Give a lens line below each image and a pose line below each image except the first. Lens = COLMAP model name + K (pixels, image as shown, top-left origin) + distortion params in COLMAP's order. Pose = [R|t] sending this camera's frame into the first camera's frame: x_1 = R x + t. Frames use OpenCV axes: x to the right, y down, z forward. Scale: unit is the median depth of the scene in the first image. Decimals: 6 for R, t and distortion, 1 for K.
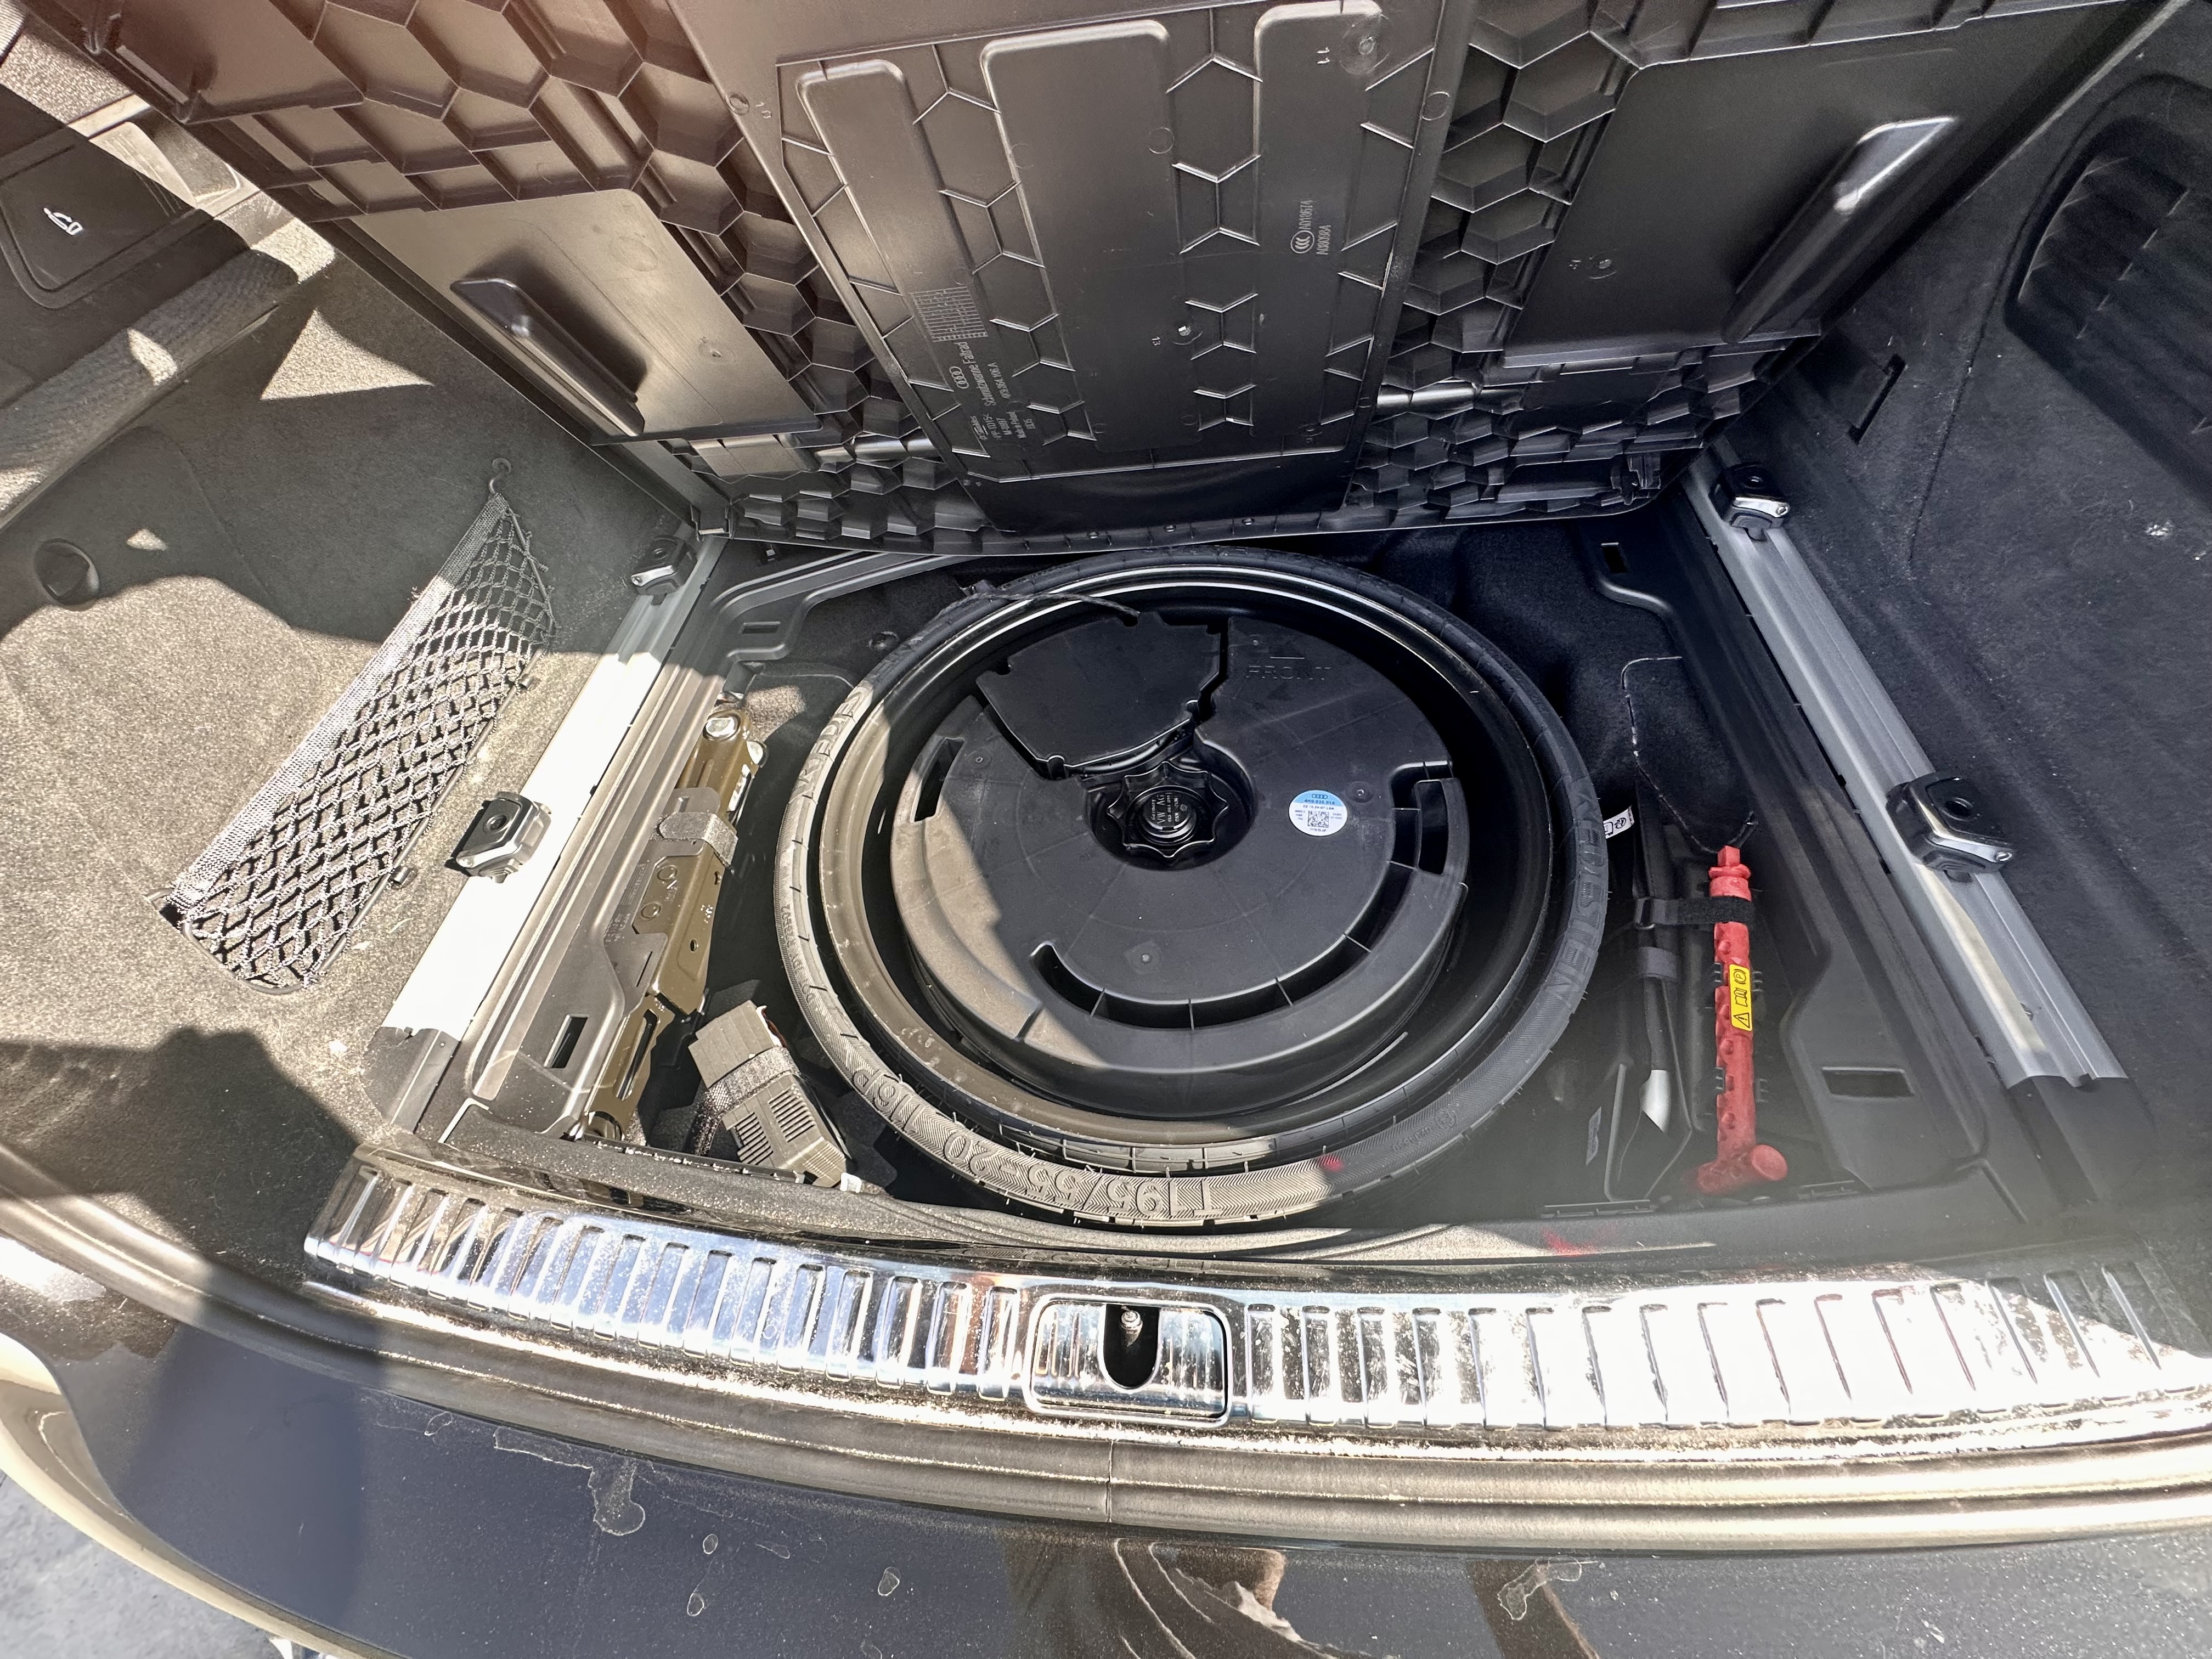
lens RADIAL K [[891.9, 0, 1106.0], [0, 891.9, 829.5], [0, 0, 1]] dist [-0.001035, -0.000234]
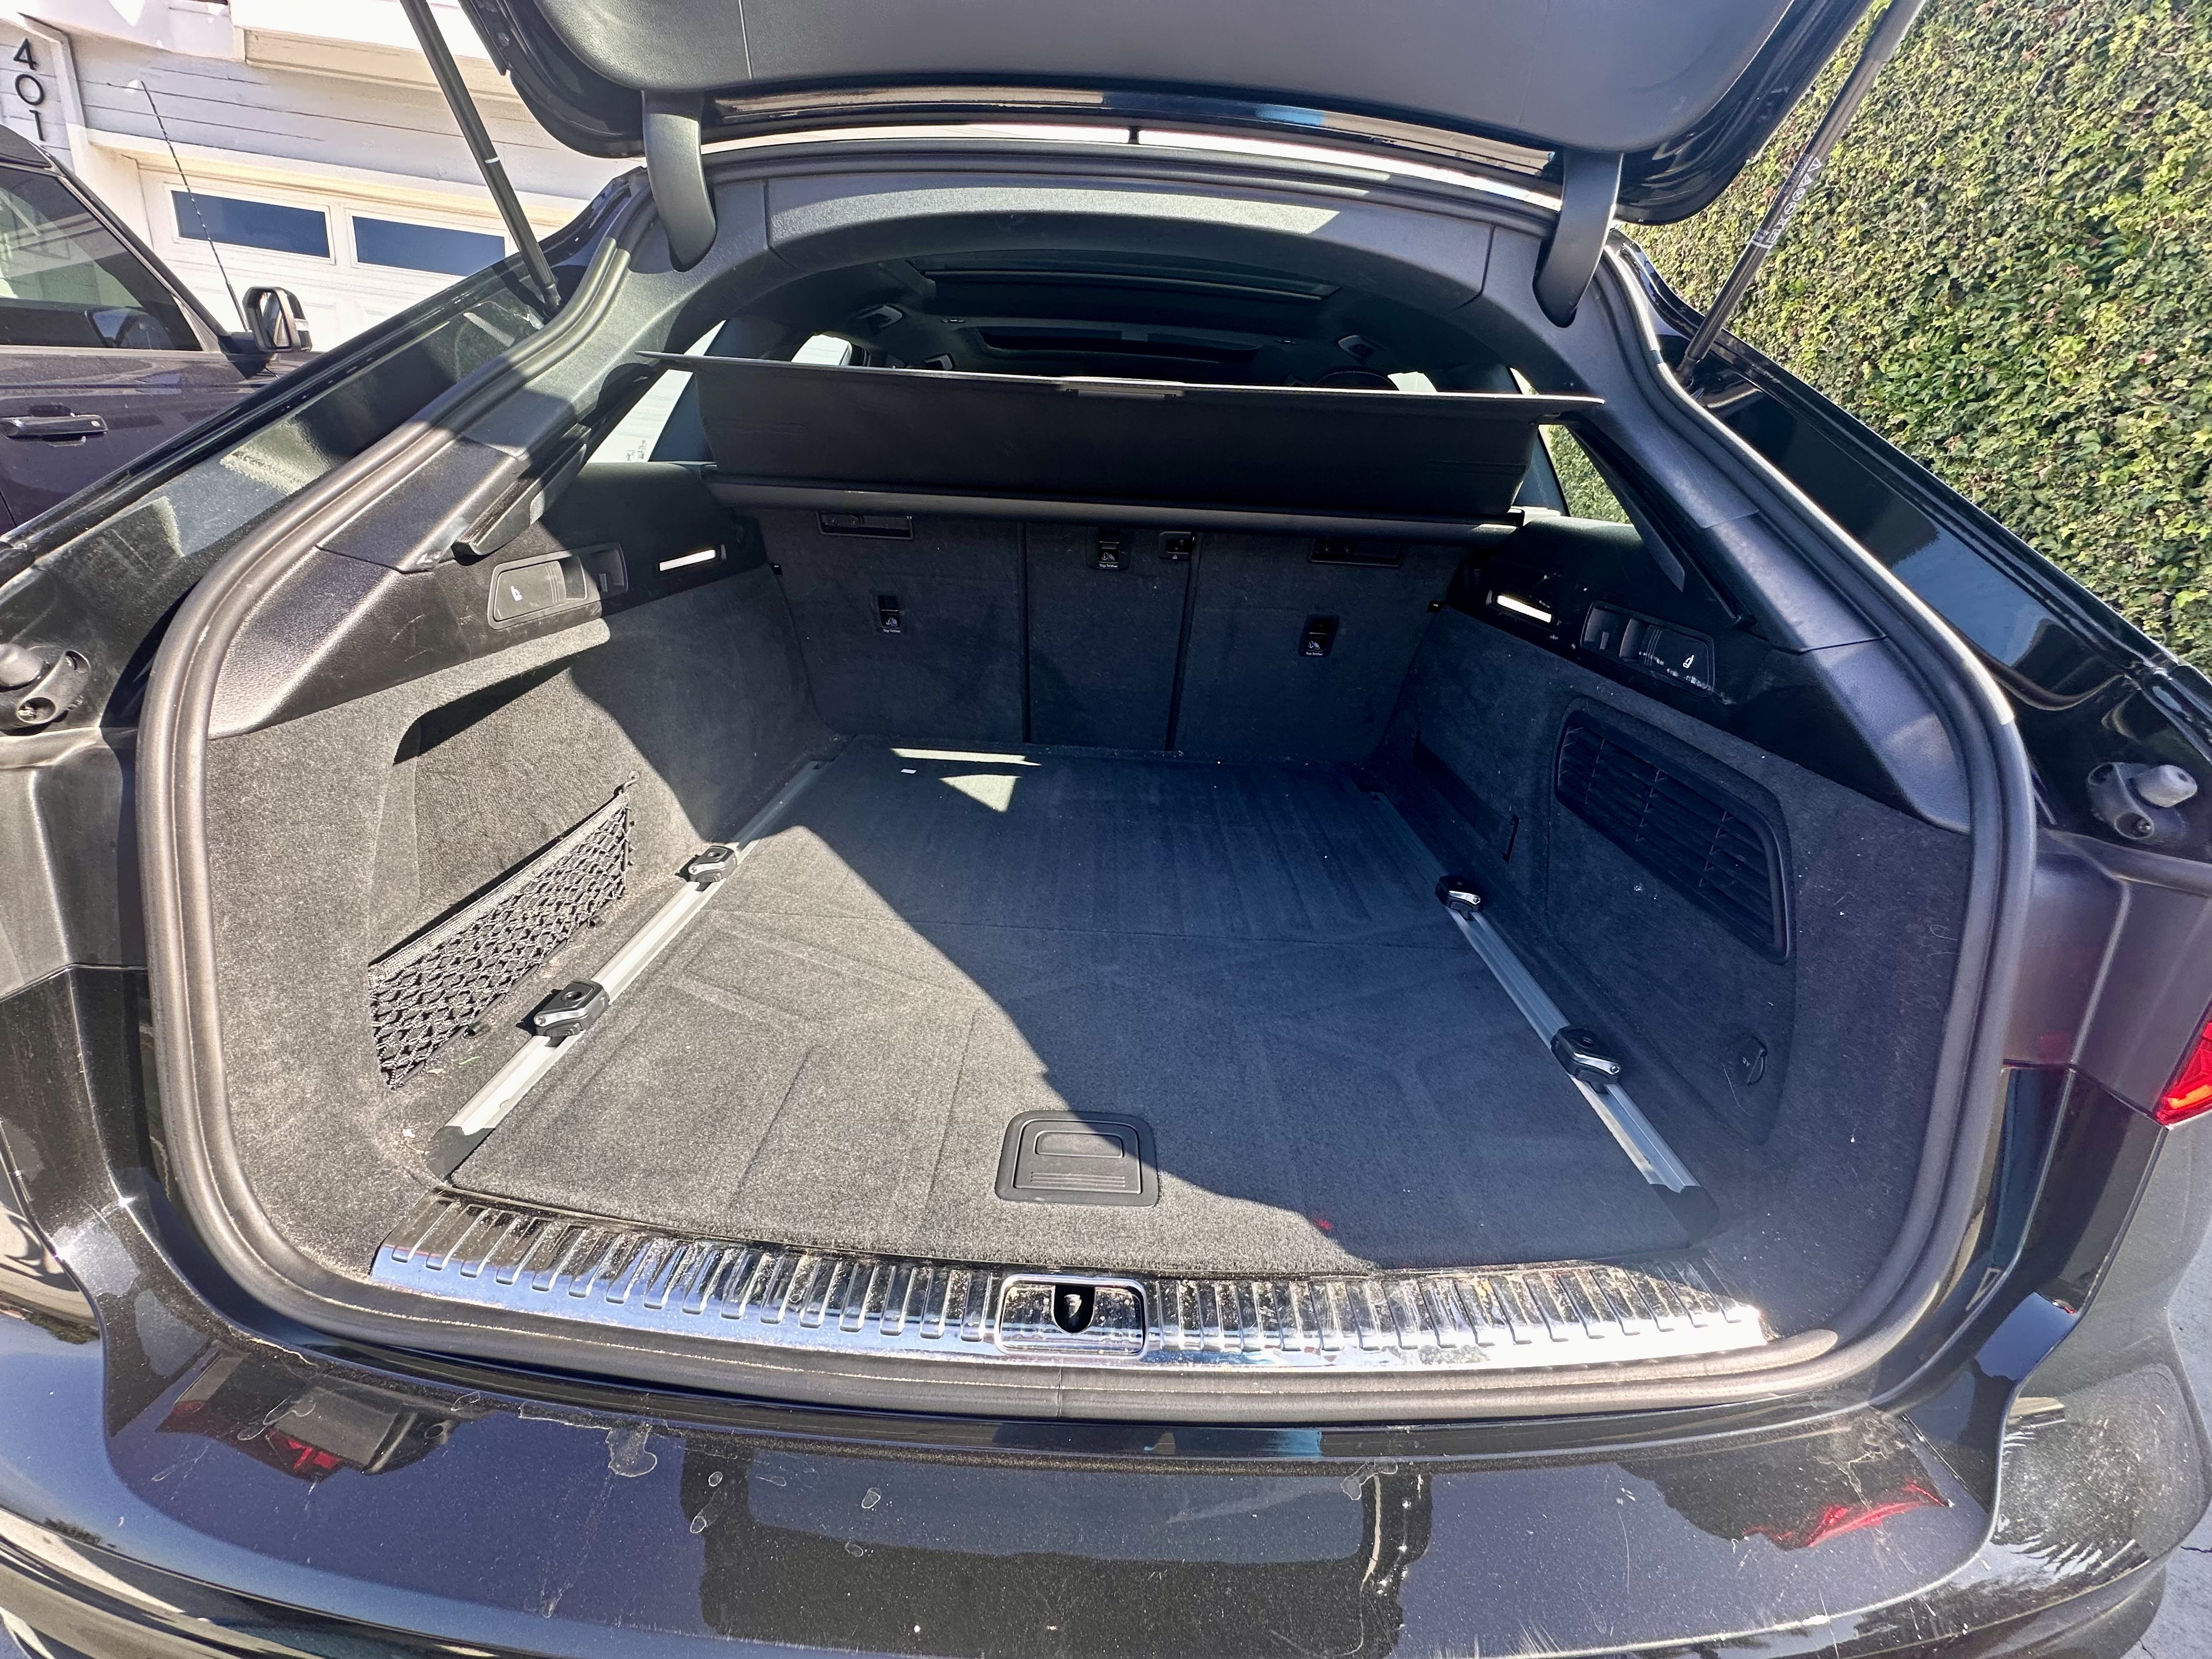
lens RADIAL K [[891.9, 0, 1106.0], [0, 891.9, 829.5], [0, 0, 1]] dist [-0.001035, -0.000234]
pose [[0.985154, 0.119640, 0.123121, -0.154410], [-0.041079, 0.860616, -0.507595, 0.547150], [-0.166689, 0.495002, 0.852753, -0.459147]]
